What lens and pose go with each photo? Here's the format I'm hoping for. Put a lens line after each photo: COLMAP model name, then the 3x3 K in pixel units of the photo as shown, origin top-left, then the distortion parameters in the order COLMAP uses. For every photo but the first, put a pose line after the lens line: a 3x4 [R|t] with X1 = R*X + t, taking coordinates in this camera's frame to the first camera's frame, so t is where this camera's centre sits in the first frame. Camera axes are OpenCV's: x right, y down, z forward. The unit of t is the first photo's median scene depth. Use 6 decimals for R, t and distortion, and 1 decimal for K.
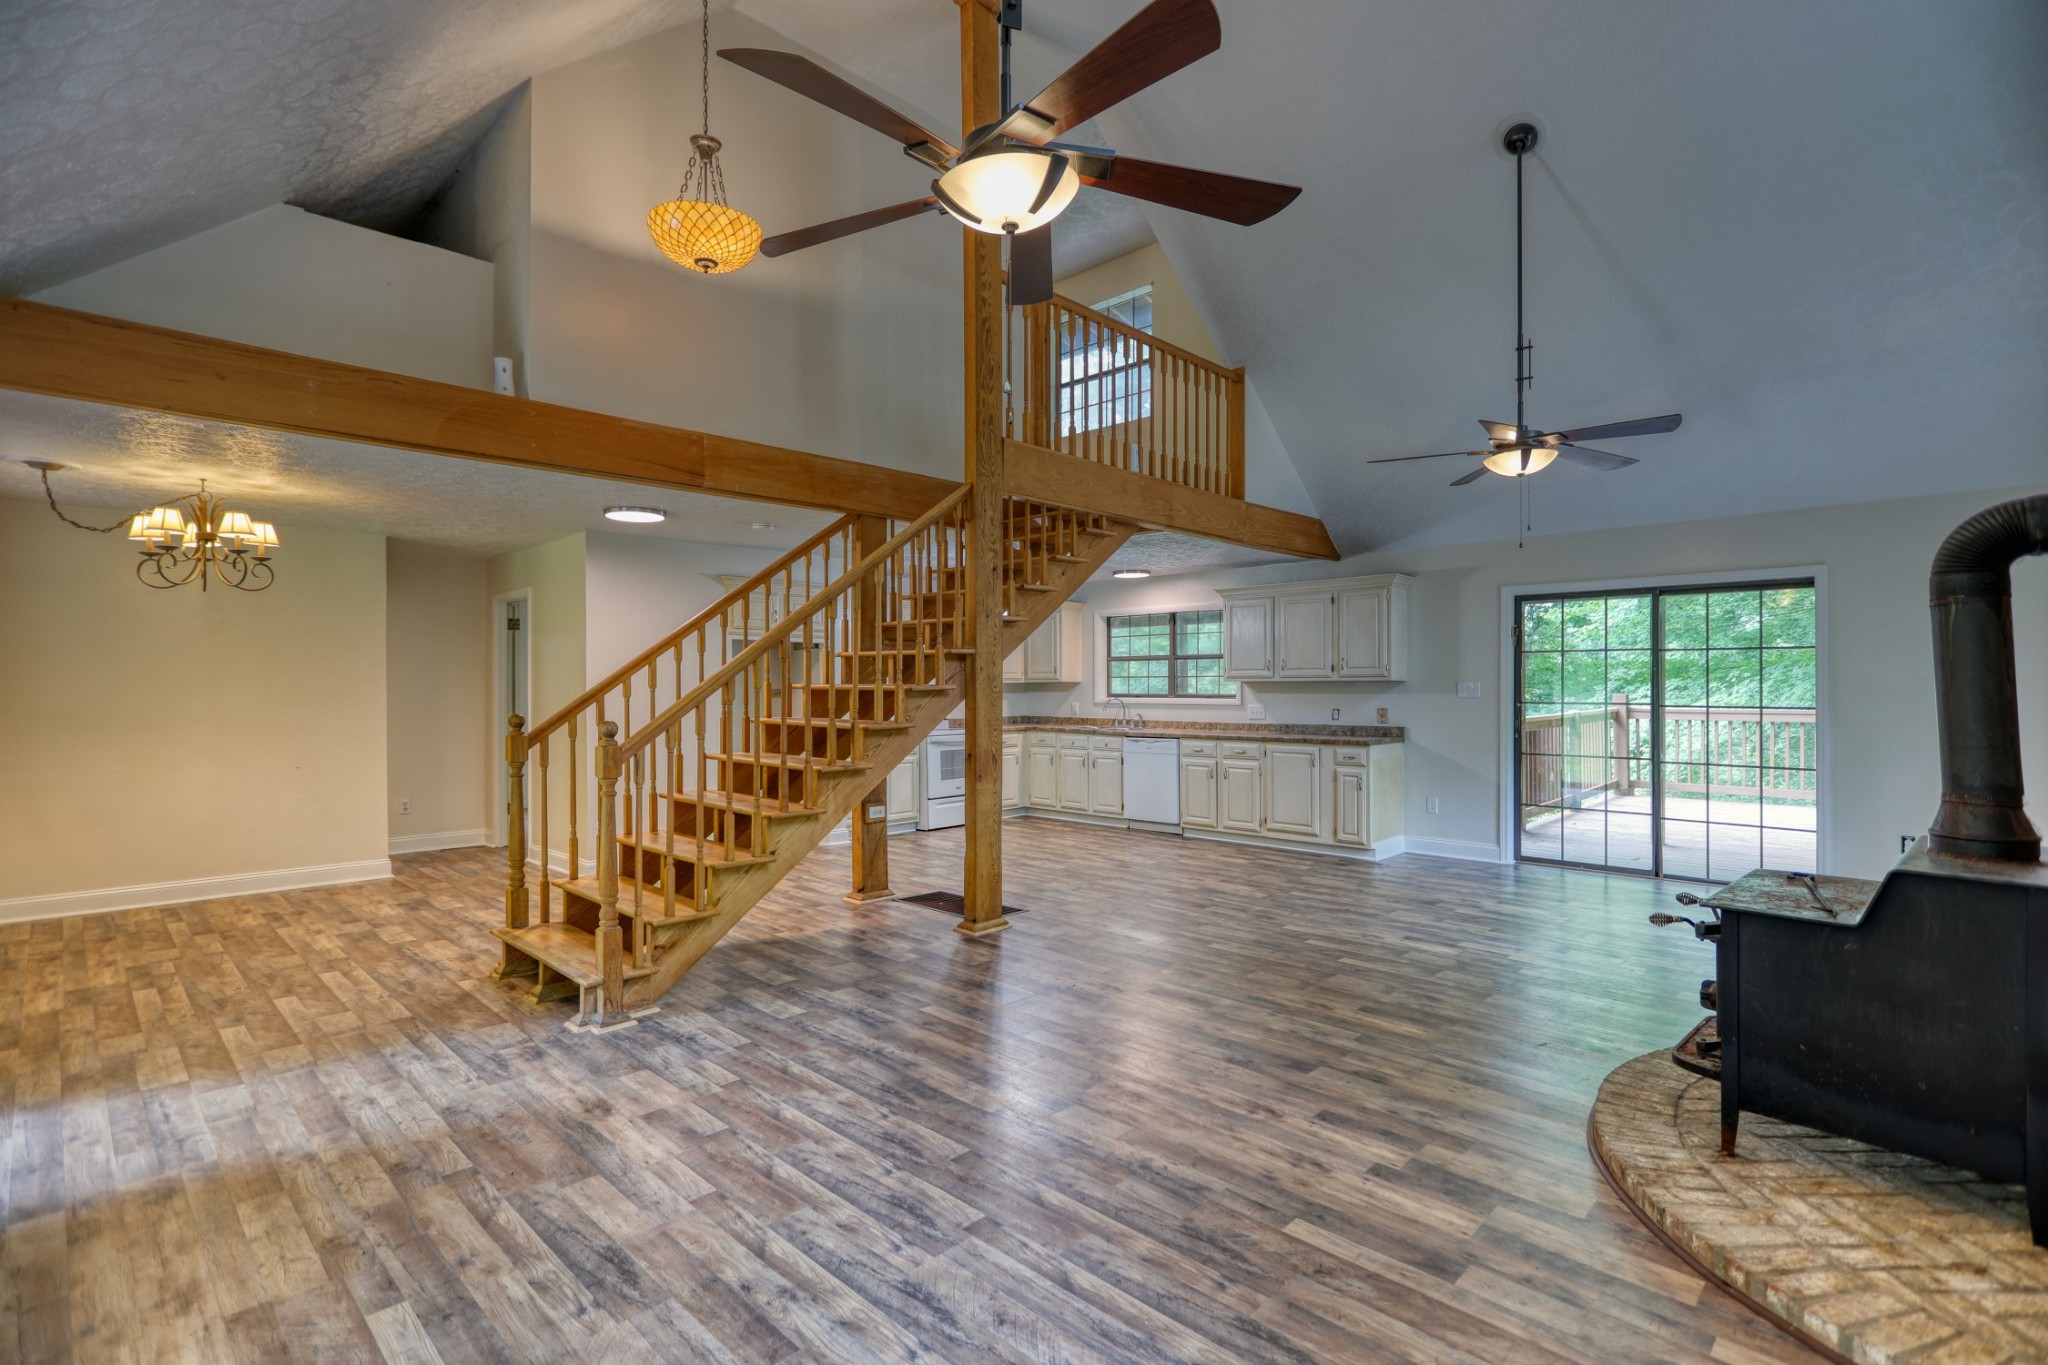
lens RADIAL K [[956.4, 0, 1027.1], [0, 956.4, 684.9], [0, 0, 1]] dist [-0.000067, -0.000322]
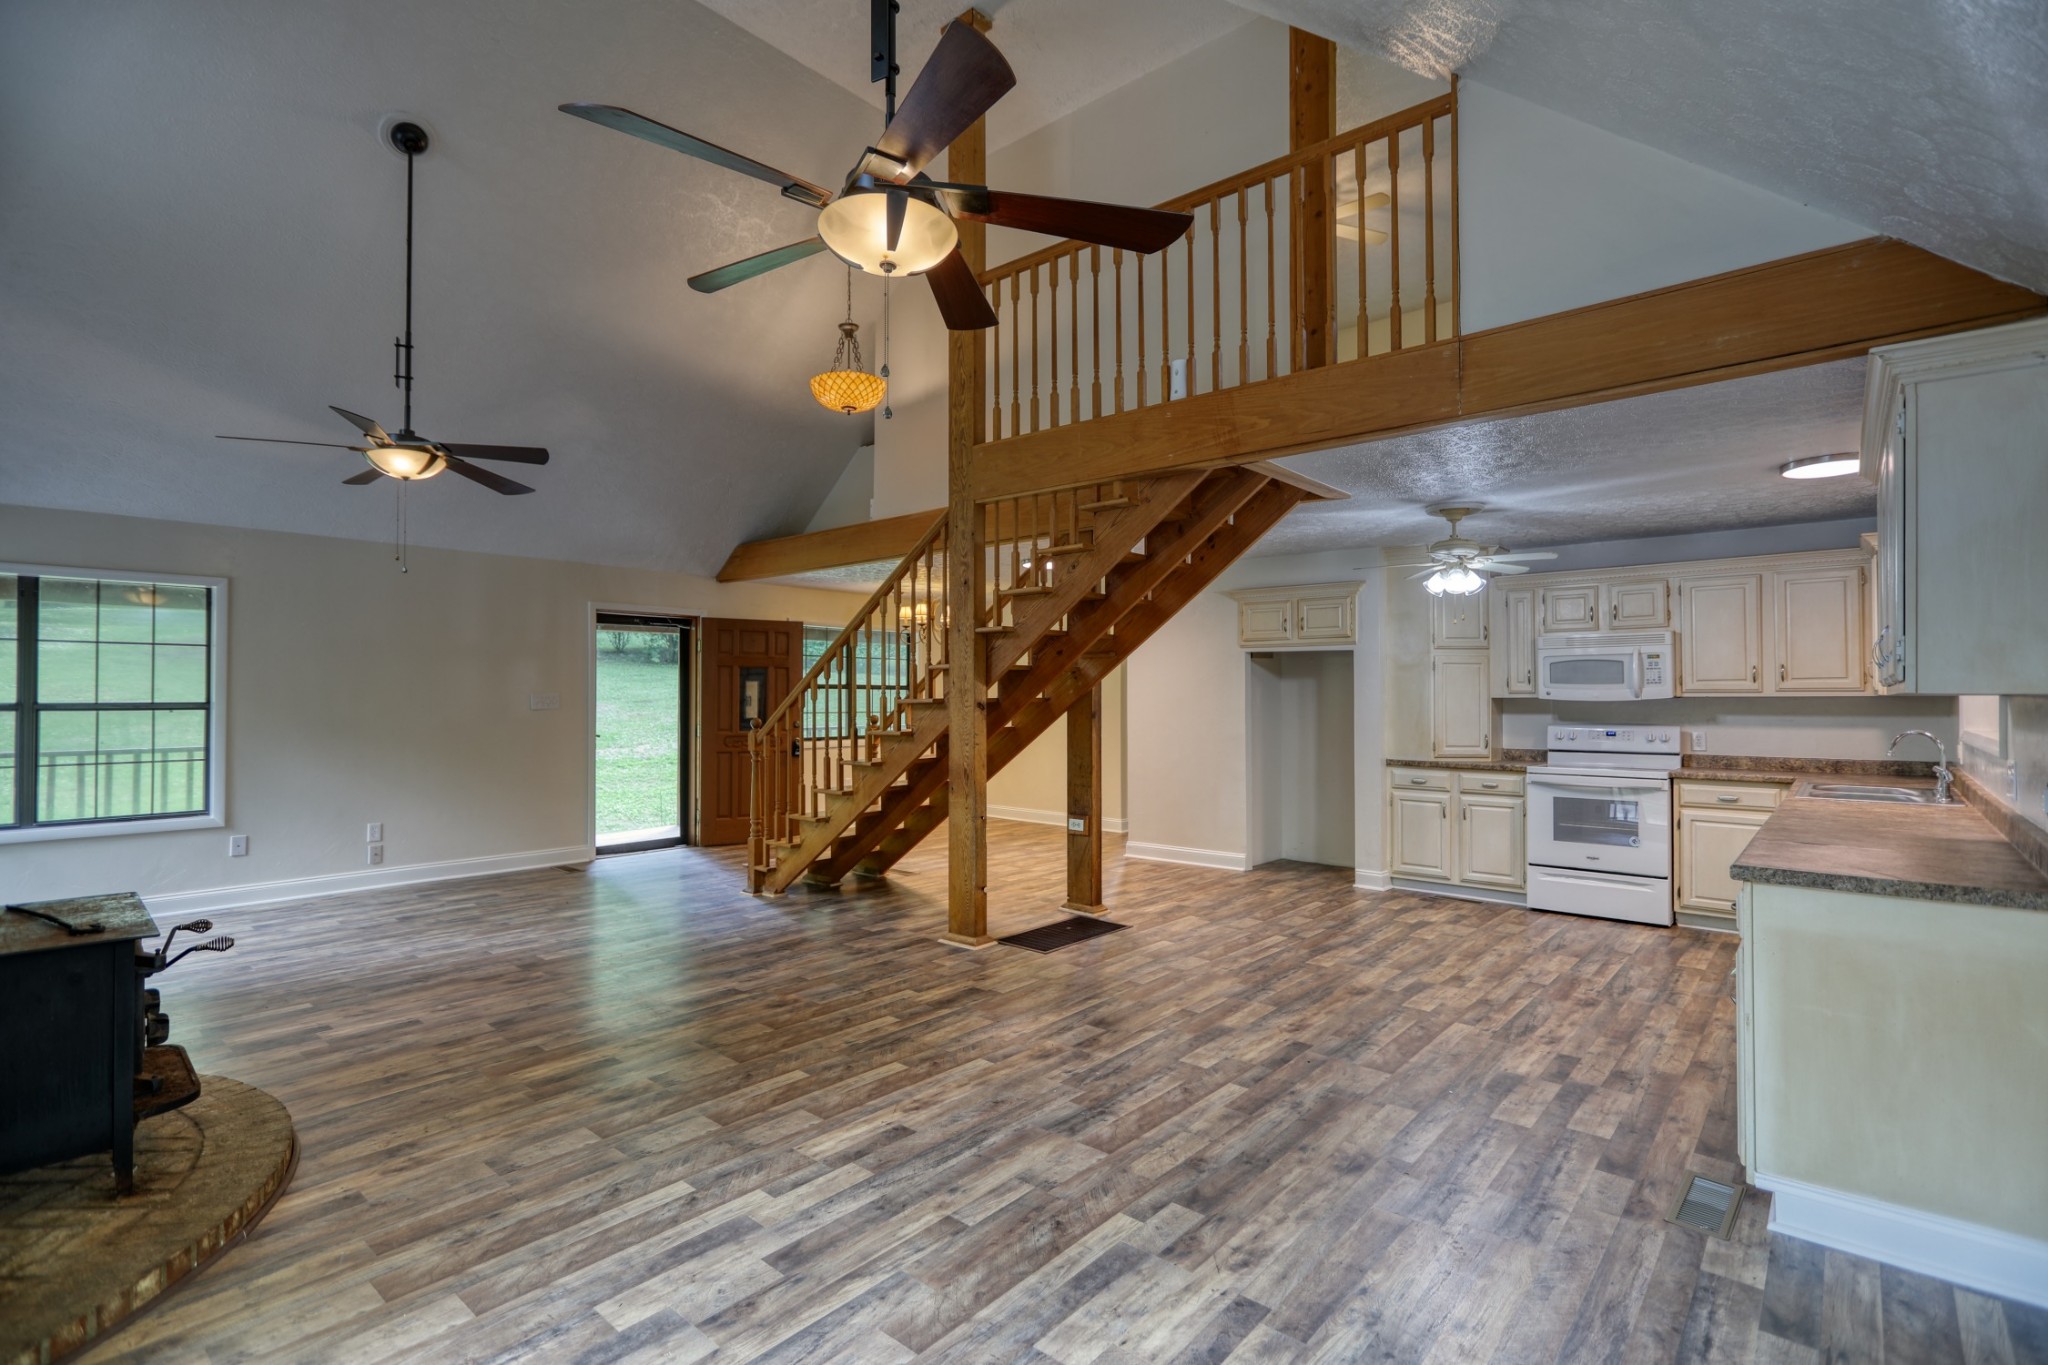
lens RADIAL K [[956.4, 0, 1027.3], [0, 956.4, 678.5], [0, 0, 1]] dist [-0.000067, -0.000322]
pose [[0.055277, -0.009068, -0.998430, 1.695516], [0.002334, 0.999957, -0.008952, -0.019560], [0.998468, -0.001836, 0.055296, 1.774256]]
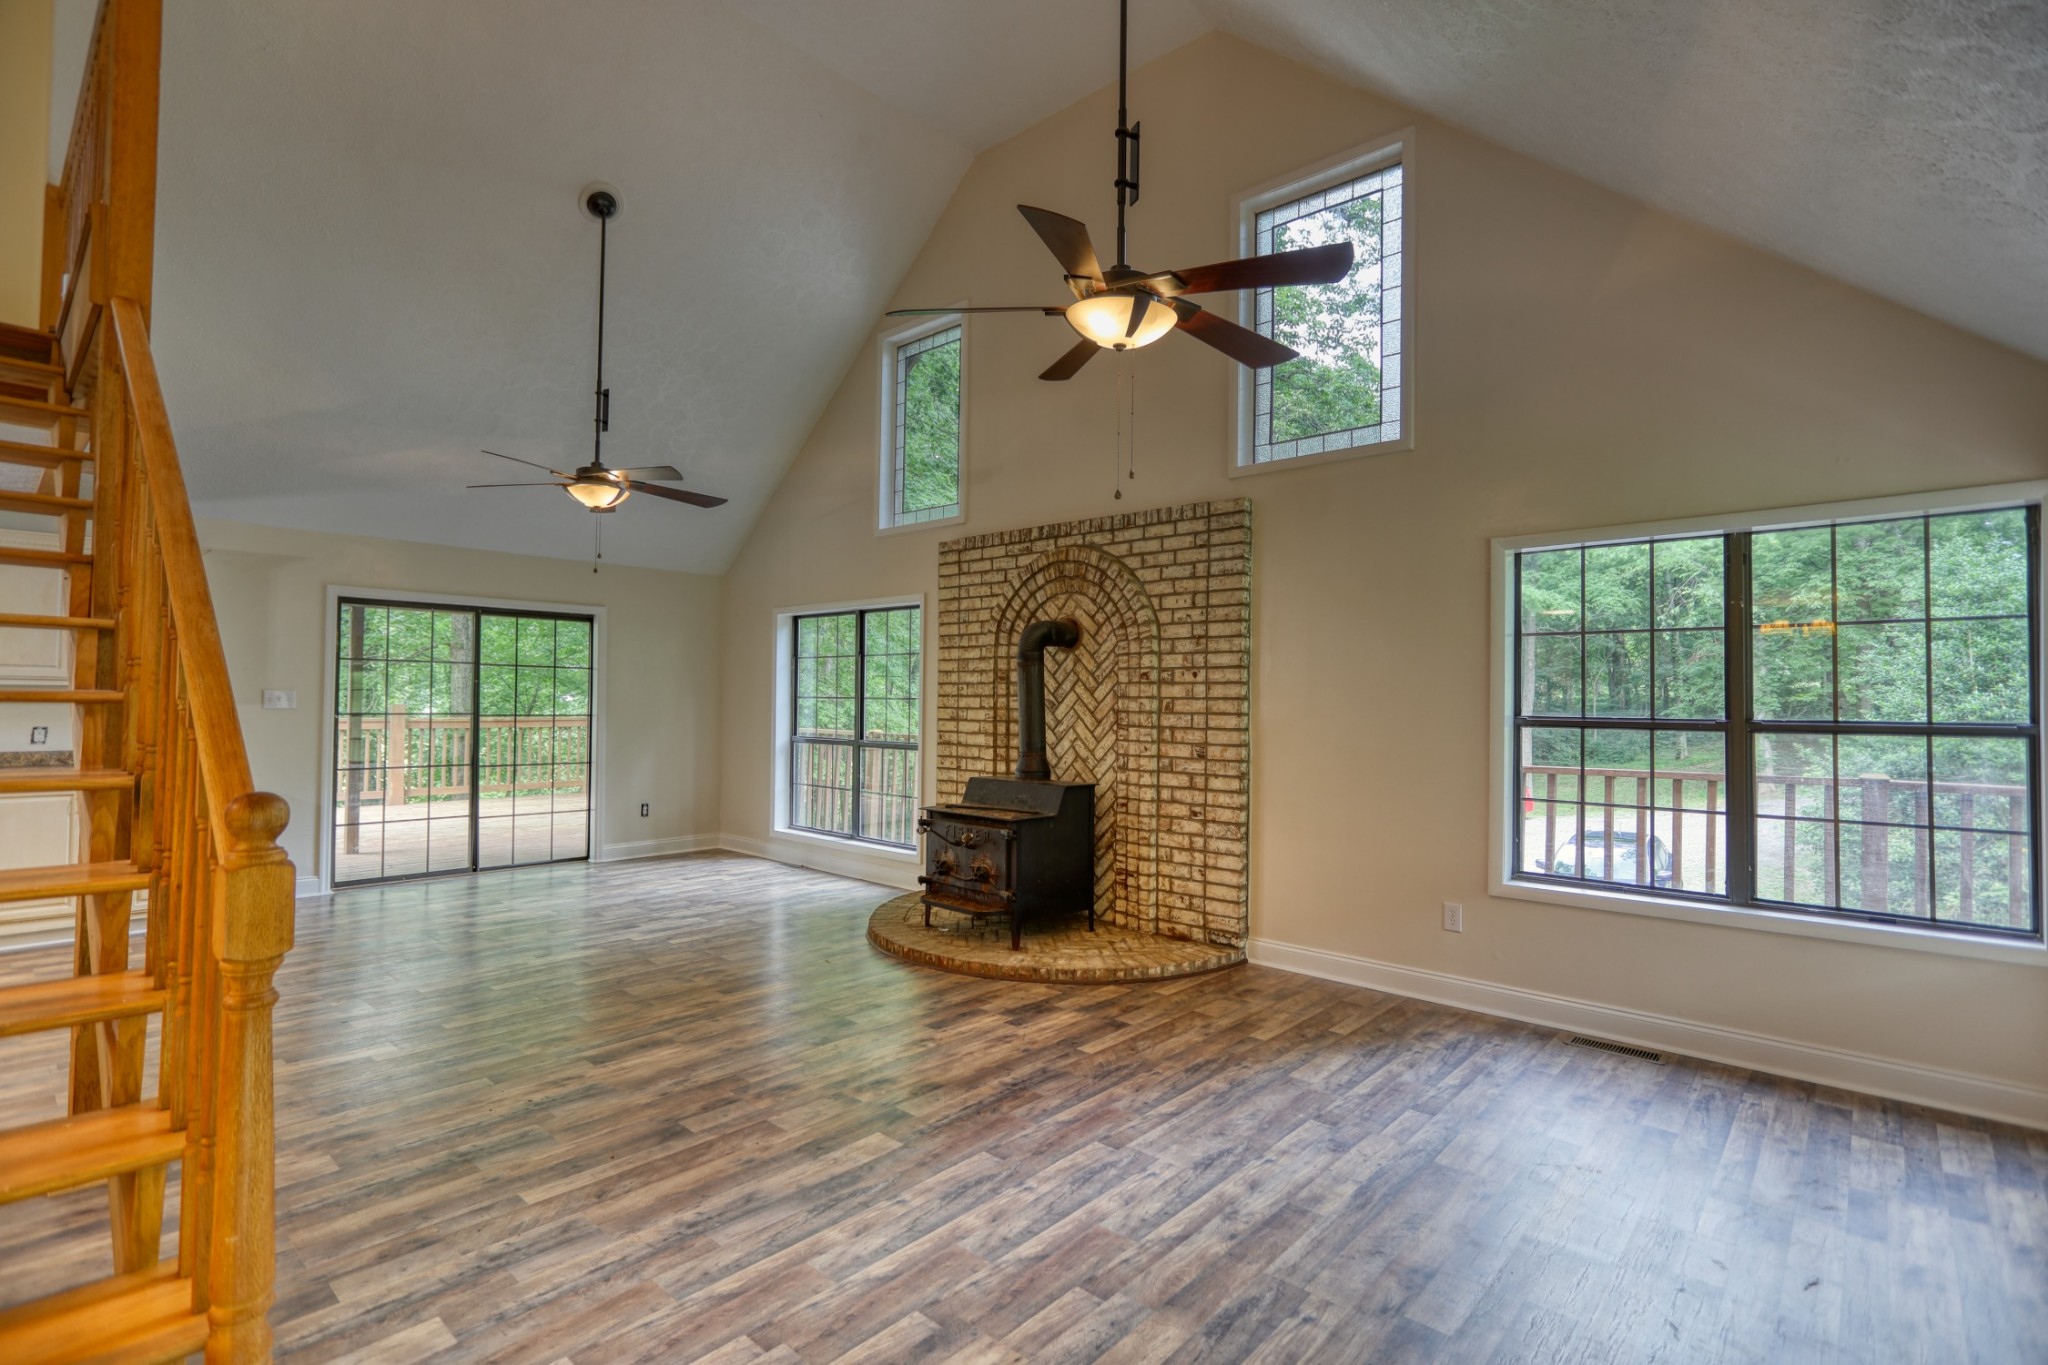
lens RADIAL K [[956.4, 0, 1023.8], [0, 956.4, 685.1], [0, 0, 1]] dist [-0.000067, -0.000322]
pose [[-0.039445, 0.019192, 0.999037, -1.016951], [-0.011629, 0.999739, -0.019665, 0.002808], [-0.999154, -0.012393, -0.039212, 0.926635]]
